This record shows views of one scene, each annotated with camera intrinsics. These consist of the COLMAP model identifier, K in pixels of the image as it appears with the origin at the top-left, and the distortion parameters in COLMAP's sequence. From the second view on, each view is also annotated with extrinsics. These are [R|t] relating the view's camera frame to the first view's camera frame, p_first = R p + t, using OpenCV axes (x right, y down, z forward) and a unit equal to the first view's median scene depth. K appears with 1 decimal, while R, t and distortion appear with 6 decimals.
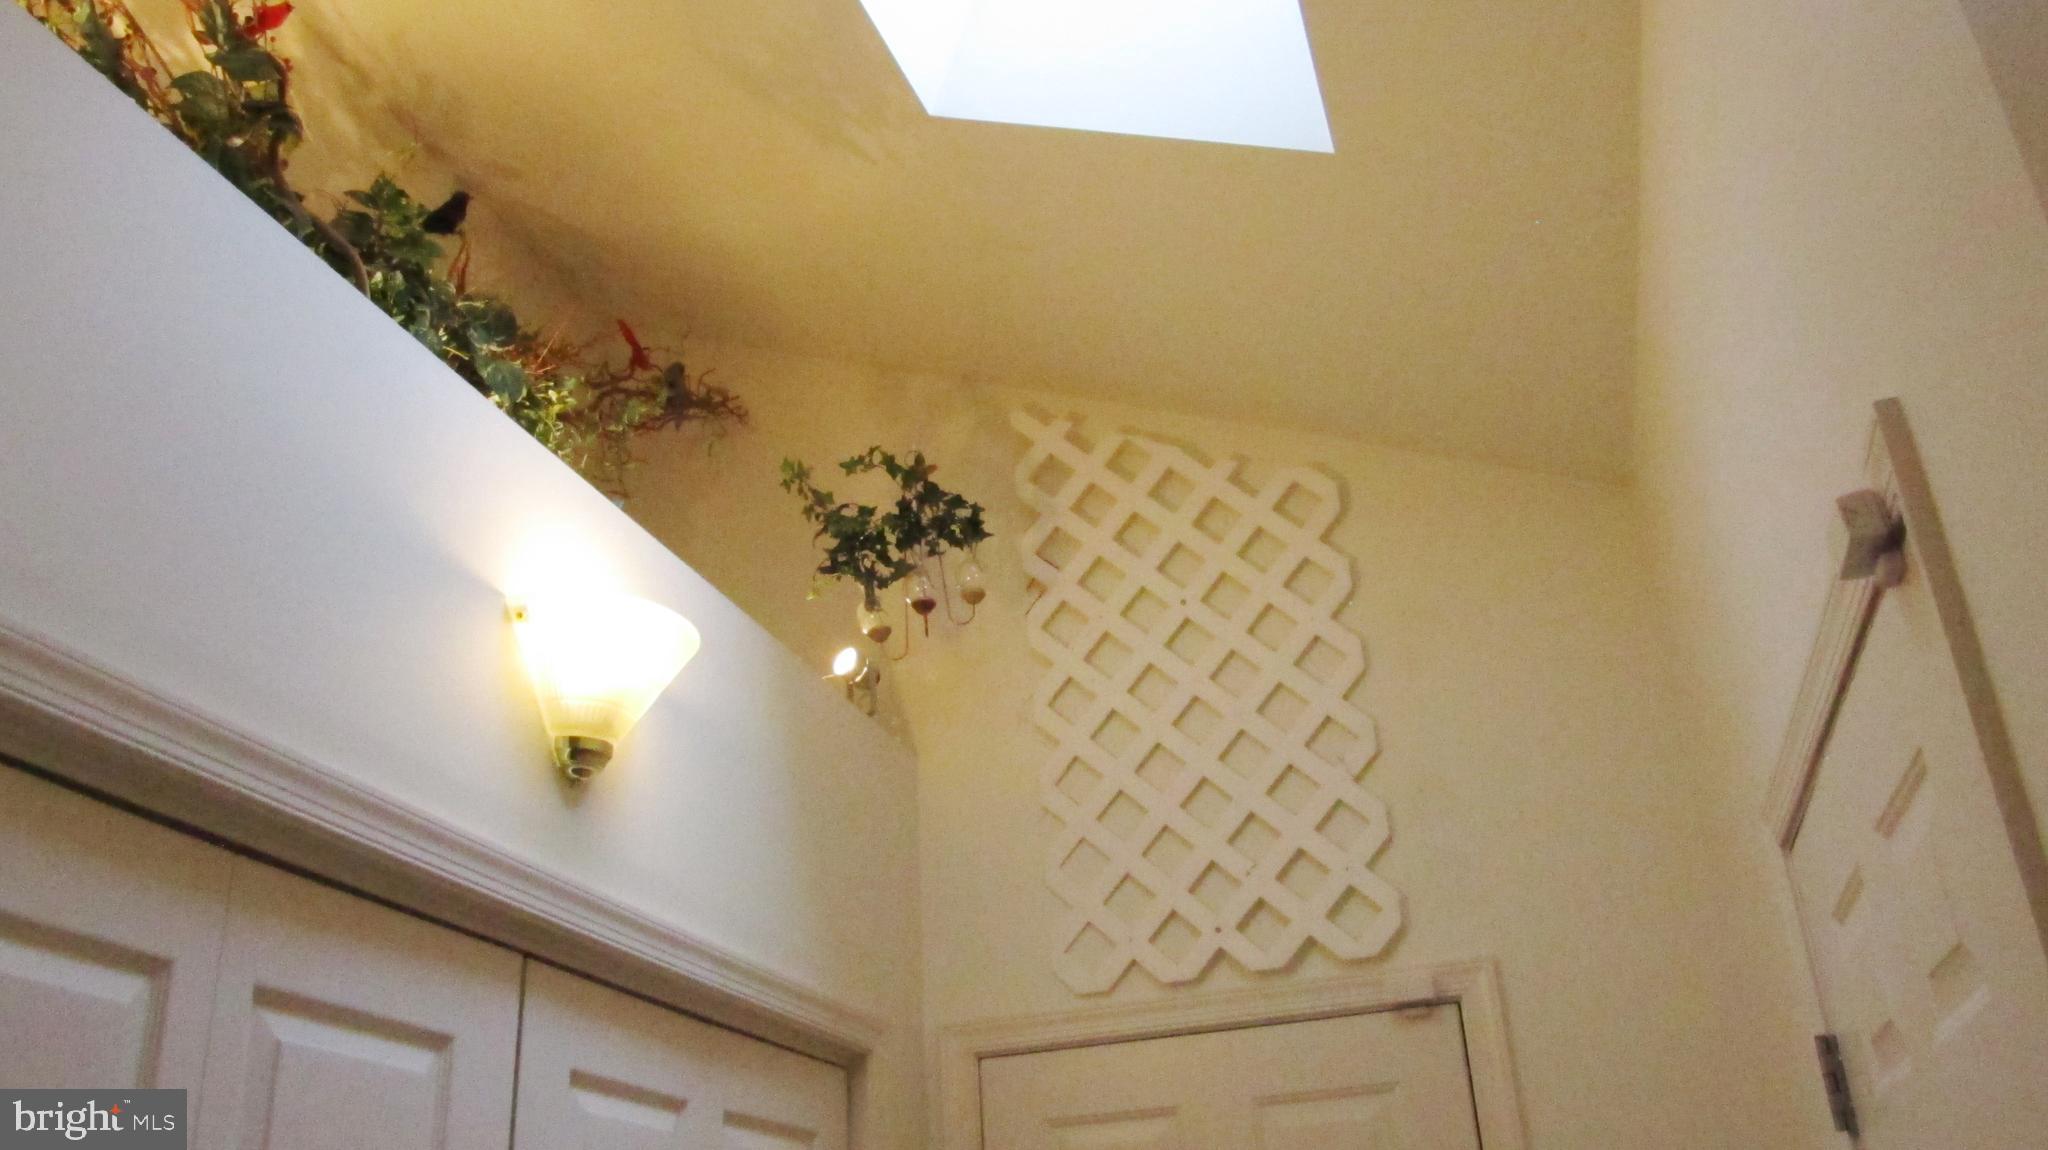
lens RADIAL K [[1691.5, 0, 972.9], [0, 1691.5, 584.9], [0, 0, 1]] dist [-0.064876, -0.006237]
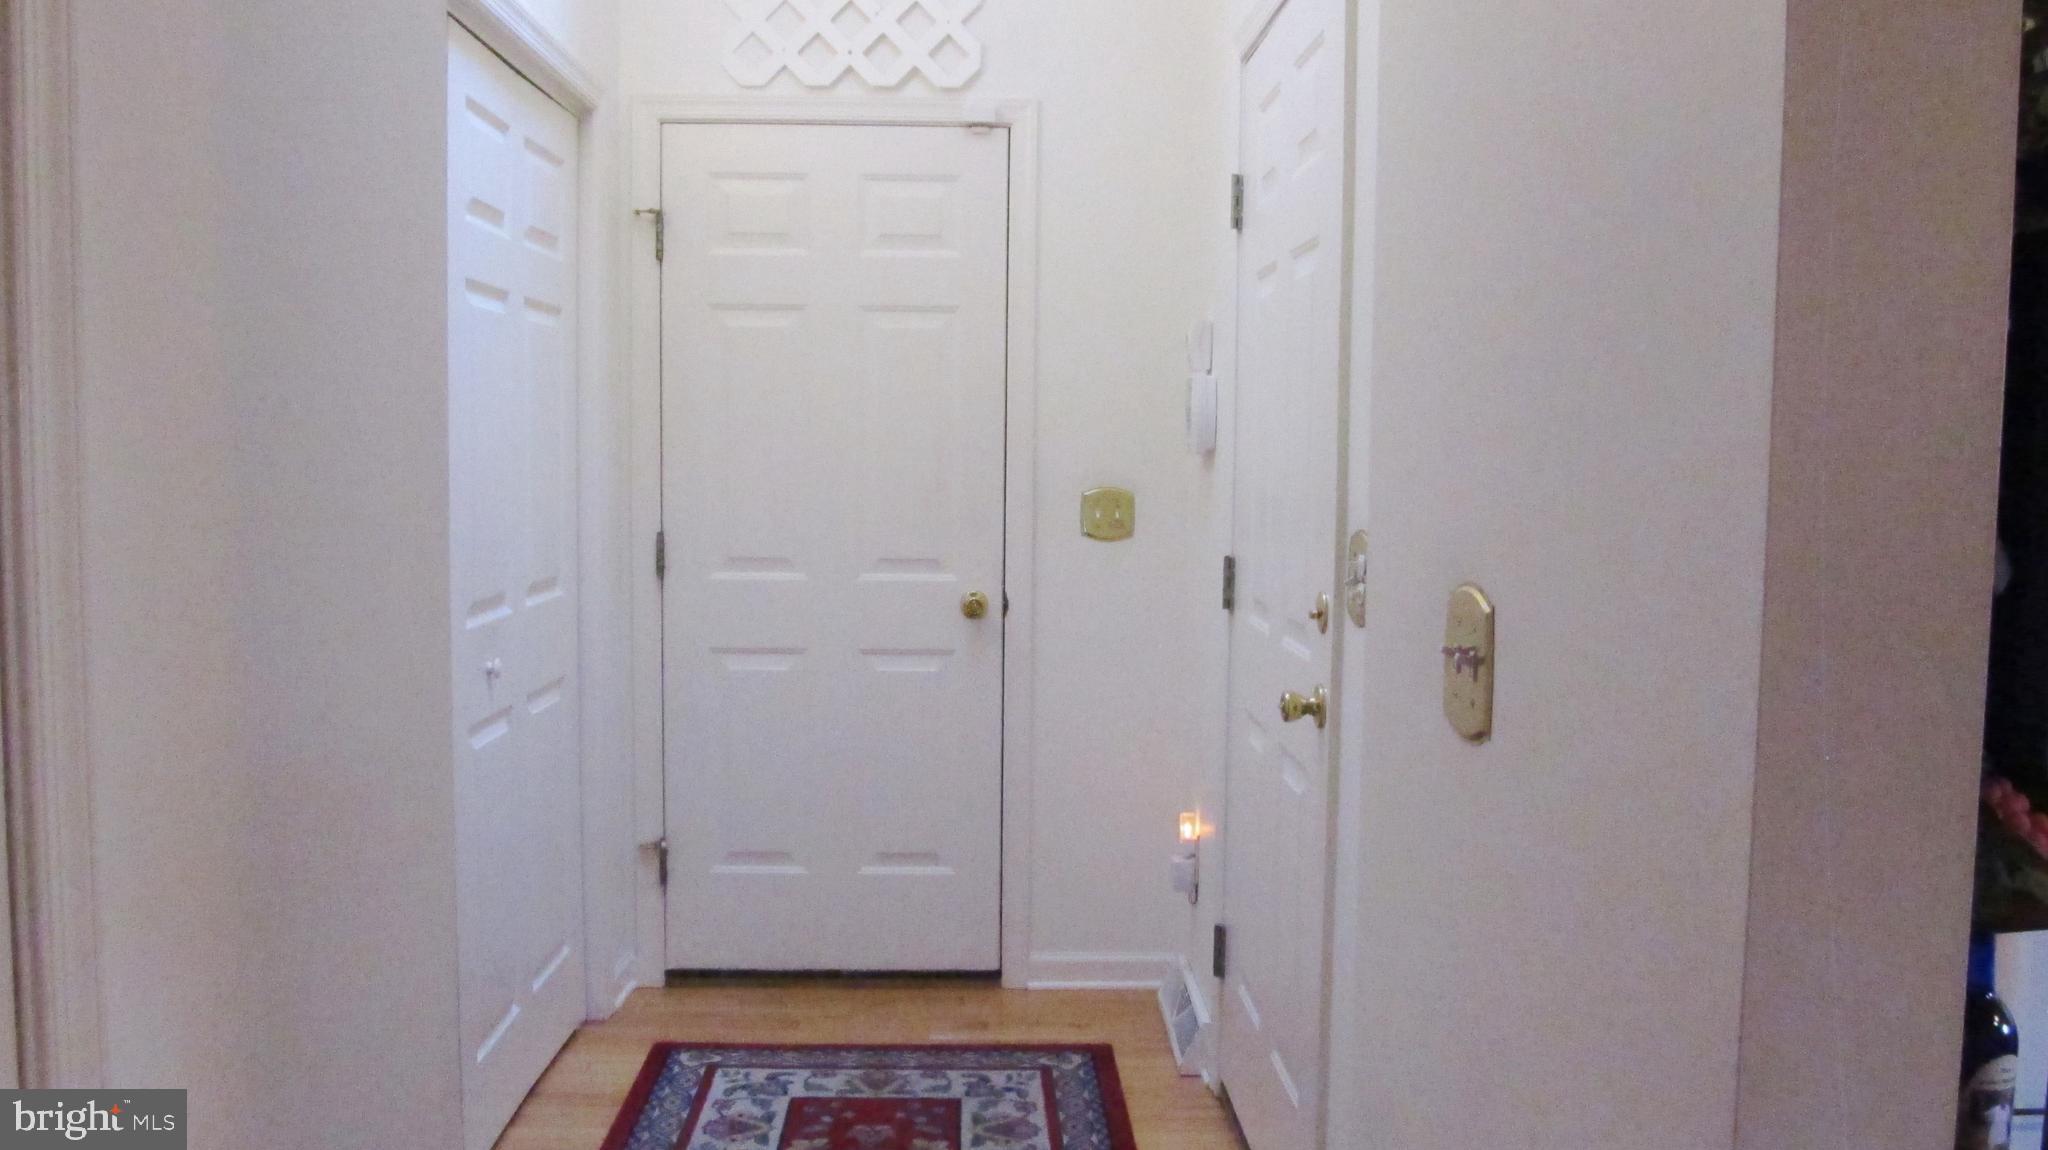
lens RADIAL K [[1691.5, 0, 972.9], [0, 1691.5, 584.9], [0, 0, 1]] dist [-0.064876, -0.006237]
pose [[0.942156, 0.040316, 0.332740, -0.201979], [-0.199705, 0.864806, 0.460682, -0.071927], [-0.269182, -0.500484, 0.822834, -0.378877]]
